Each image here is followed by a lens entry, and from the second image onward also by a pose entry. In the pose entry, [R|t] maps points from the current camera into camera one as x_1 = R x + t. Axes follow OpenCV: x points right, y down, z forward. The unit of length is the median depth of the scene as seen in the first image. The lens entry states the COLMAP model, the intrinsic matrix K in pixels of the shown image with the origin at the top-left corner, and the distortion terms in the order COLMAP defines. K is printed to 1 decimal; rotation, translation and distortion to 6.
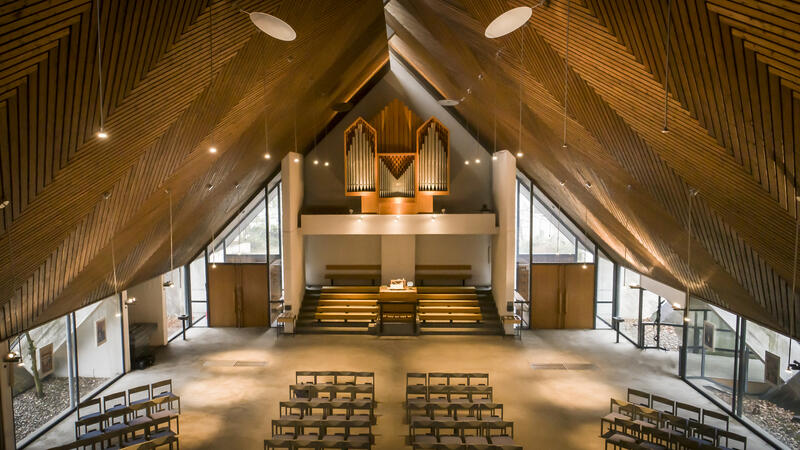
lens RADIAL K [[560.1, 0, 379.6], [0, 560.1, 222.9], [0, 0, 1]] dist [-0.002752, -0.000094]
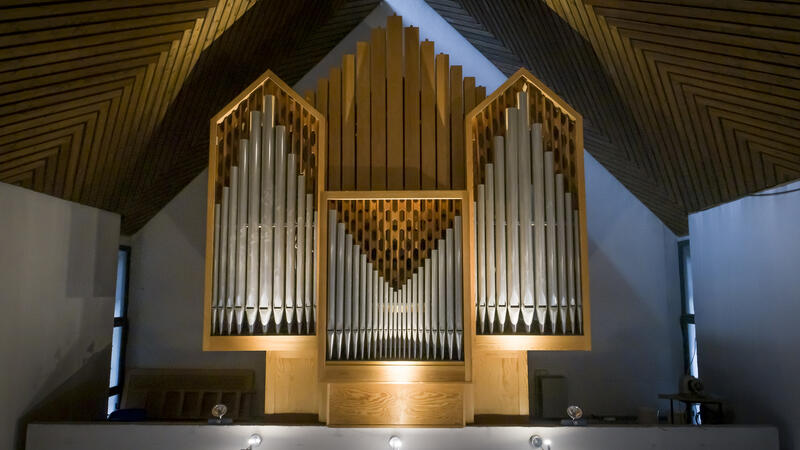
lens RADIAL K [[551.0, 0, 392.8], [0, 551.0, 226.9], [0, 0, 1]] dist [-0.006532, -0.000033]
pose [[0.999846, 0.009798, 0.014583, 0.025837], [-0.006562, 0.978237, -0.207388, -0.053061], [-0.016298, 0.207260, 0.978150, 0.742546]]
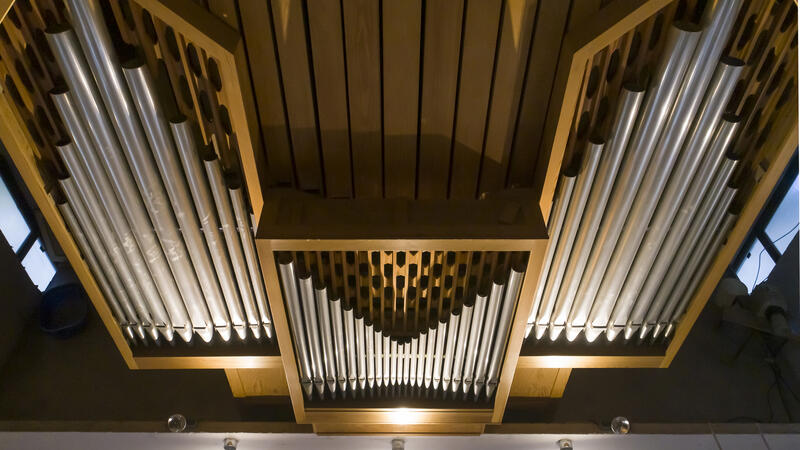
lens RADIAL K [[563.4, 0, 390.1], [0, 563.4, 237.1], [0, 0, 1]] dist [-0.007804, 0.000491]
pose [[0.999024, -0.024916, 0.036478, 0.022547], [-0.002243, 0.796082, 0.605184, -0.205647], [-0.044118, -0.604675, 0.795249, 0.887175]]
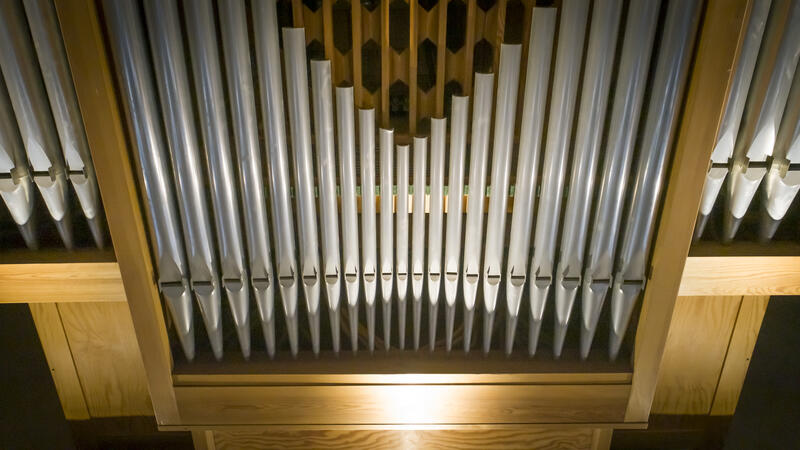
lens RADIAL K [[551.0, 0, 392.8], [0, 551.0, 226.9], [0, 0, 1]] dist [-0.006532, -0.000033]
pose [[0.998936, -0.017829, 0.042541, 0.026922], [0.003239, 0.947112, 0.320888, -0.088891], [-0.046012, -0.320408, 0.946161, 0.937087]]
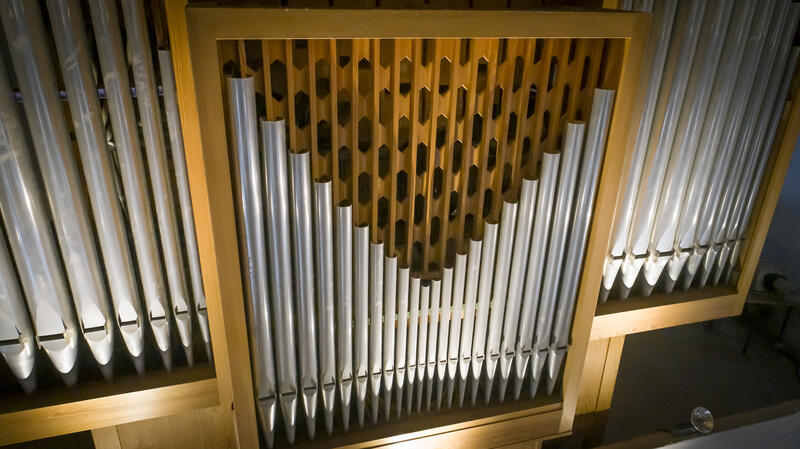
lens RADIAL K [[551.0, 0, 392.8], [0, 551.0, 226.4], [0, 0, 1]] dist [-0.006532, -0.000033]
pose [[0.945464, -0.105413, 0.308198, -0.004579], [0.002698, 0.948688, 0.316203, -0.119167], [-0.325715, -0.298127, 0.897235, 0.917474]]
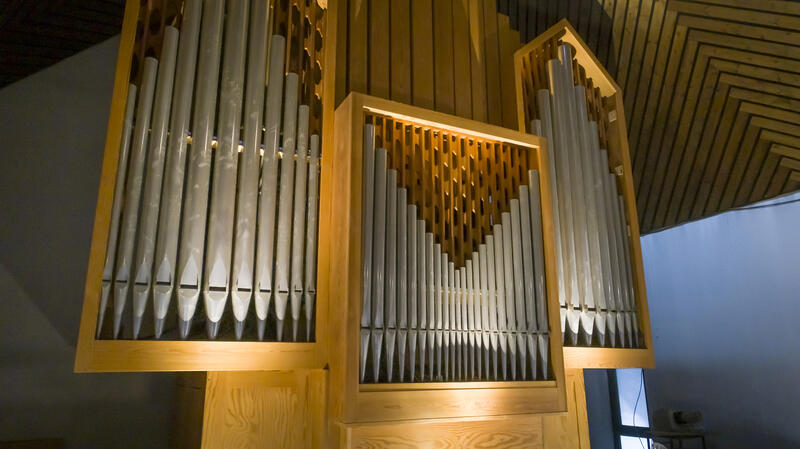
lens RADIAL K [[535.8, 0, 398.0], [0, 535.8, 226.8], [0, 0, 1]] dist [-0.006104, 0.000034]
pose [[0.870339, 0.133535, 0.474002, -0.060278], [0.041797, 0.939030, -0.341286, -0.035829], [-0.490676, 0.316847, 0.811693, 0.879631]]
